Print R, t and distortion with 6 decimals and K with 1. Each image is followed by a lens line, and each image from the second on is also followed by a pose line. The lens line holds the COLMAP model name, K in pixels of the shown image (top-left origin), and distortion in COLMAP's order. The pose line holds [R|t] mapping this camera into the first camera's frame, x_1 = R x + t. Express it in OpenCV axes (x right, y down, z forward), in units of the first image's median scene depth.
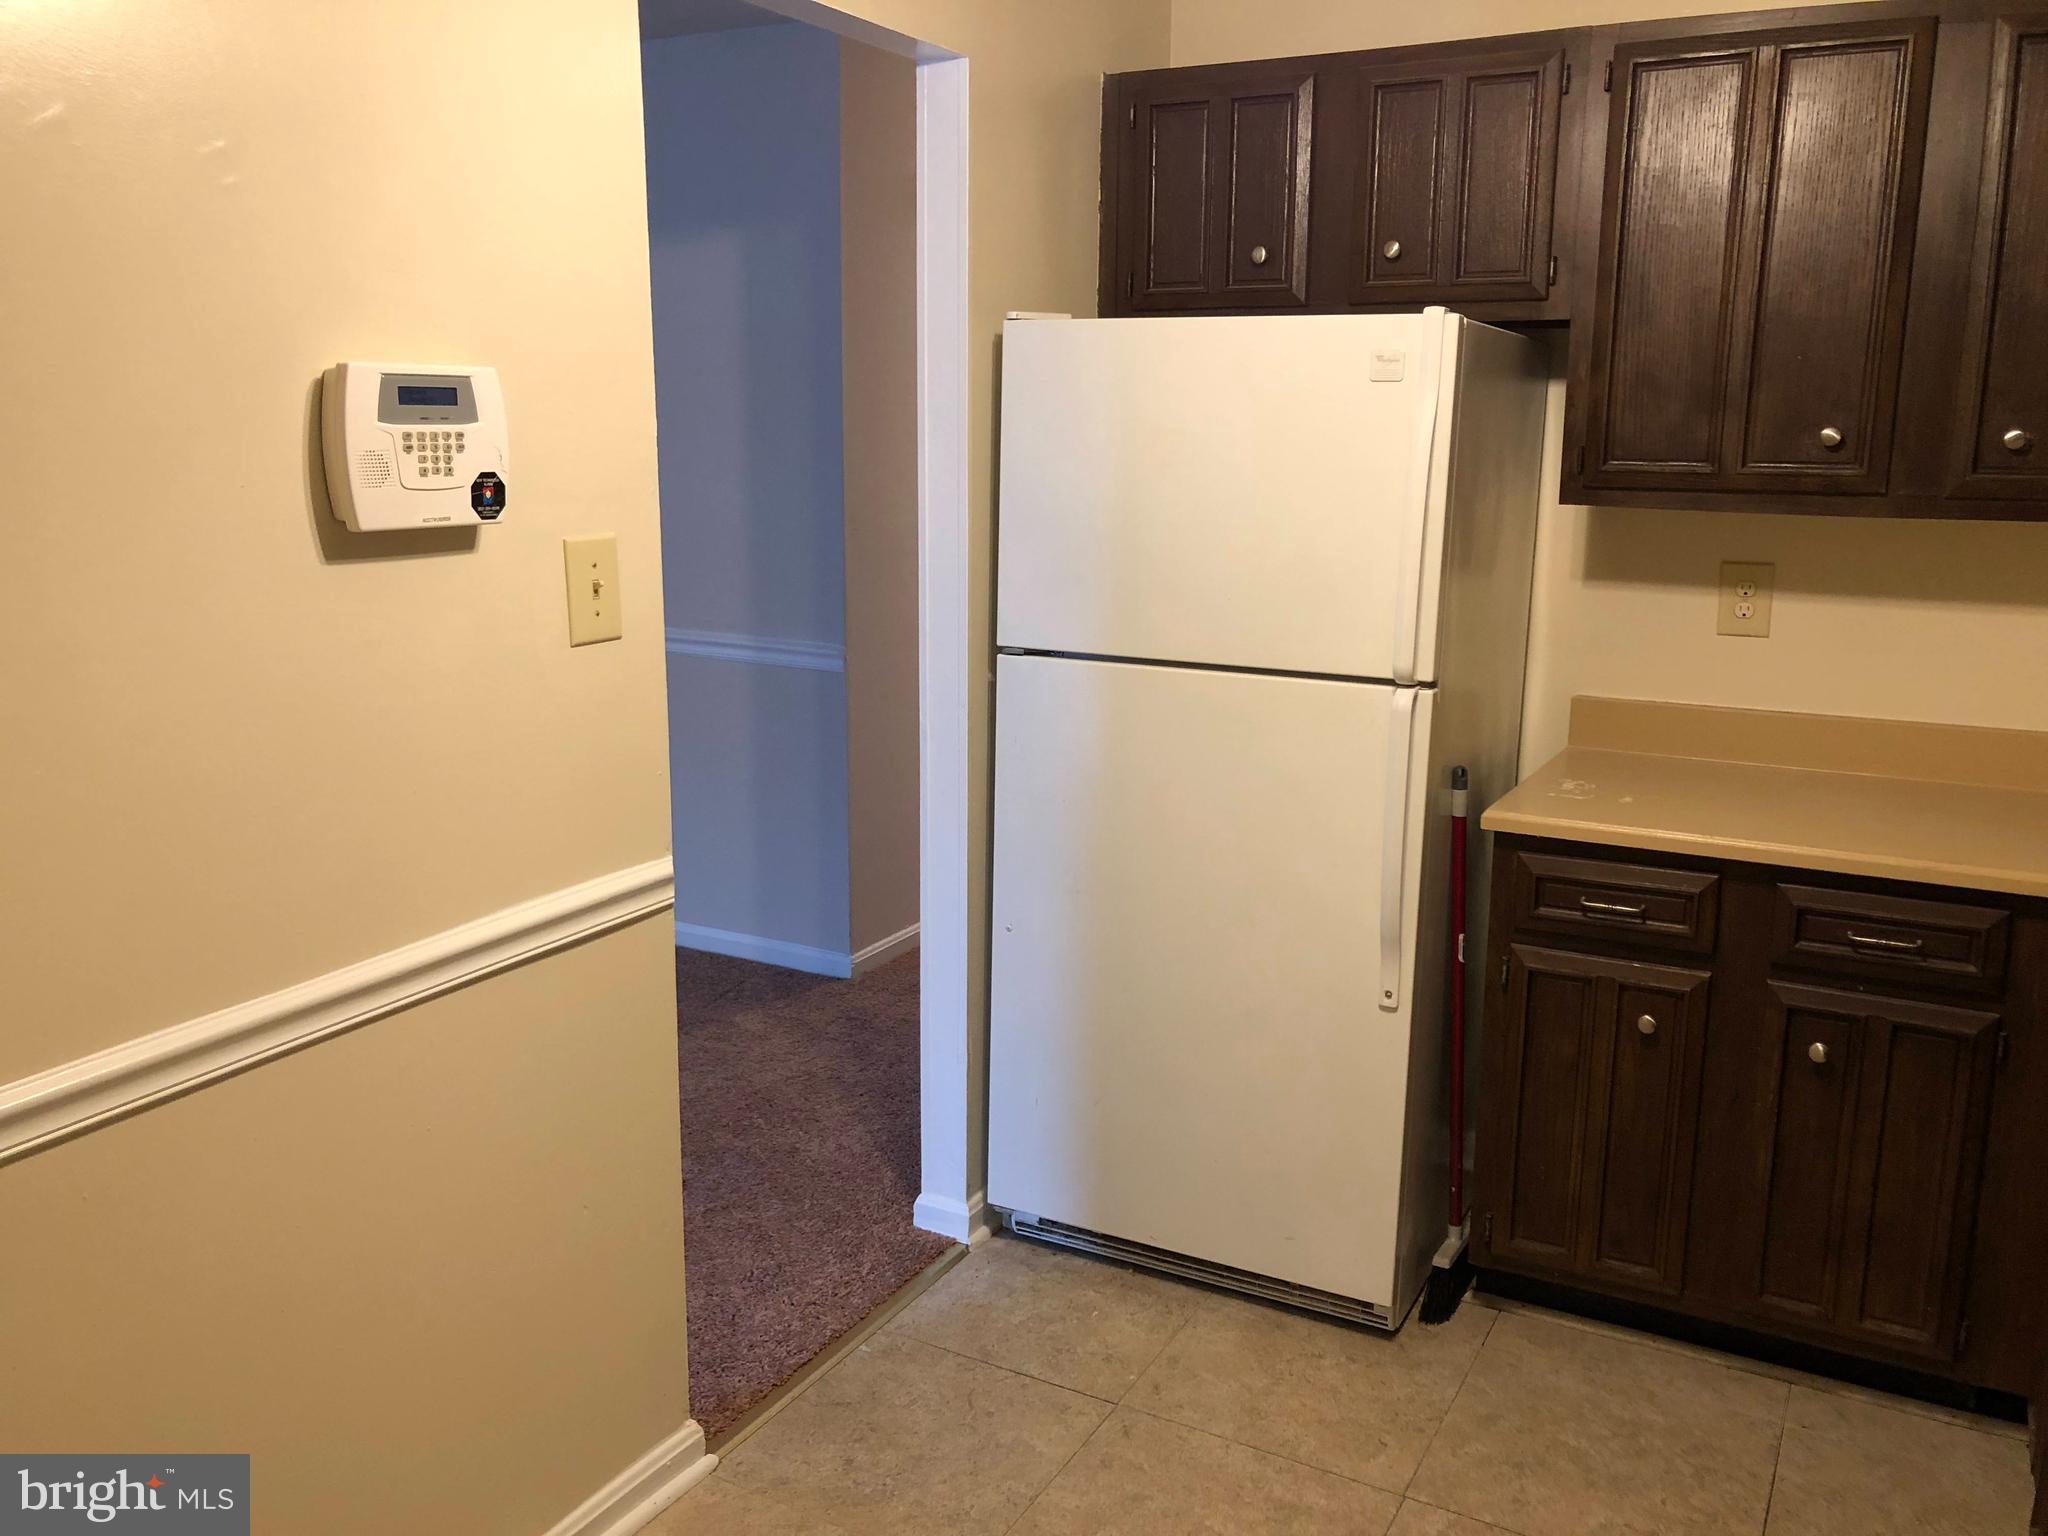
lens RADIAL K [[1726.4, 0, 1024.0], [0, 1726.4, 768.0], [0, 0, 1]] dist [-0.004350, 0.057783]
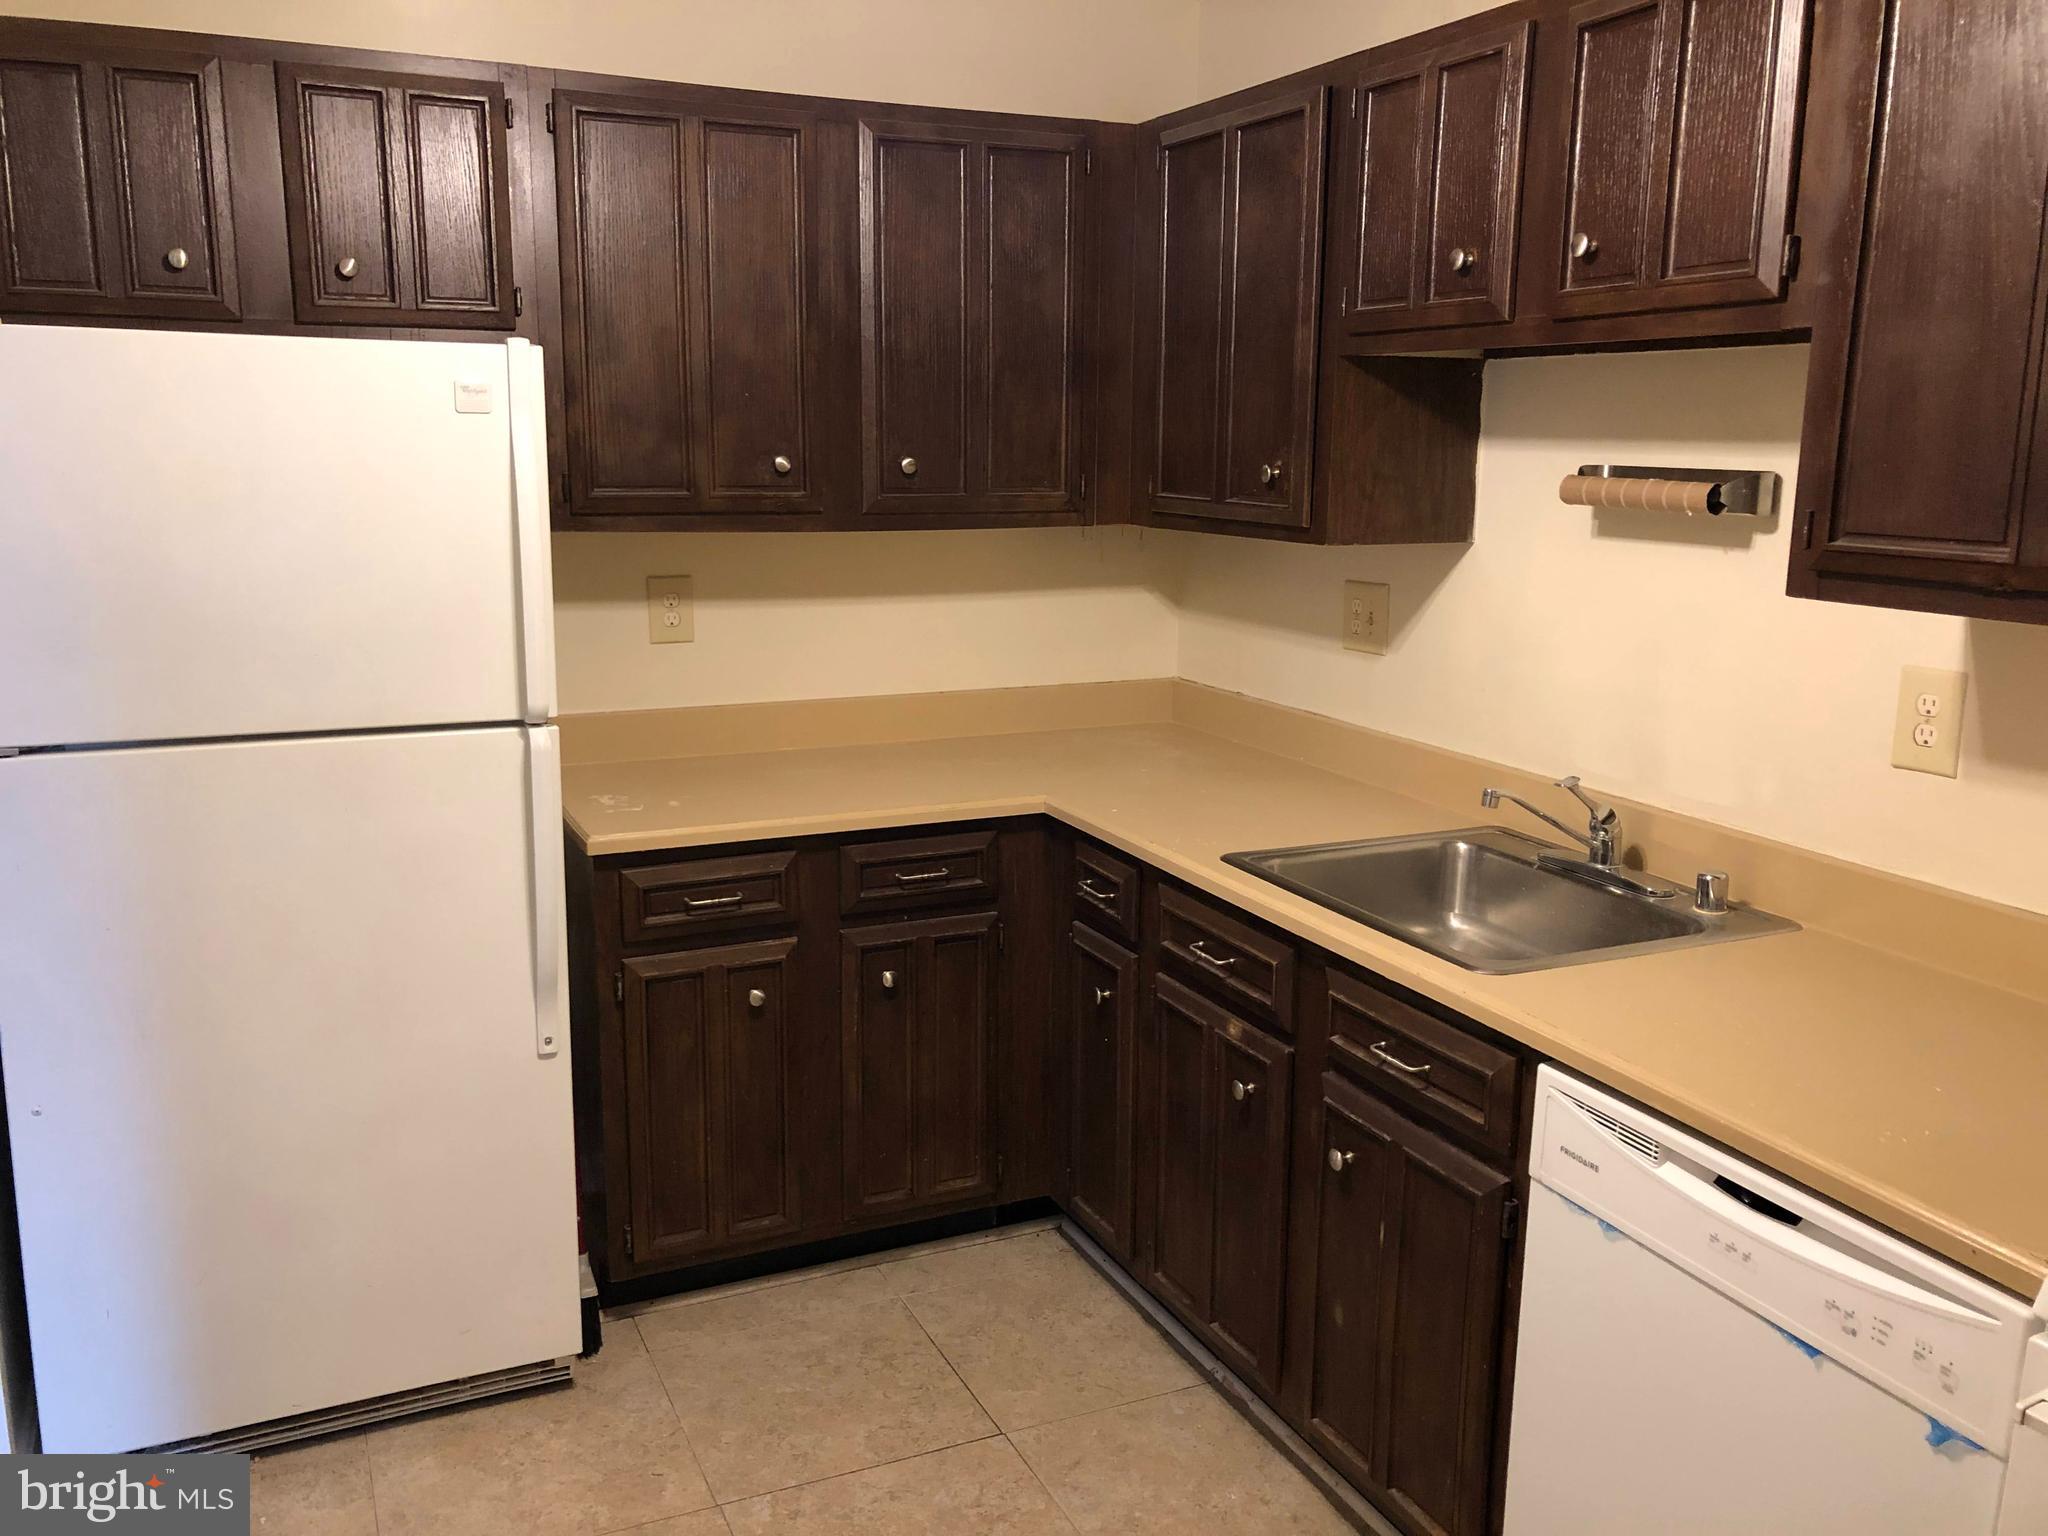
lens RADIAL K [[1695.7, 0, 999.9], [0, 1695.7, 769.5], [0, 0, 1]] dist [0.048636, 0.001203]
pose [[0.614574, -0.157032, 0.773072, -0.357705], [0.164236, 0.983983, 0.069310, -0.044470], [-0.771573, 0.084370, 0.630521, 0.182761]]
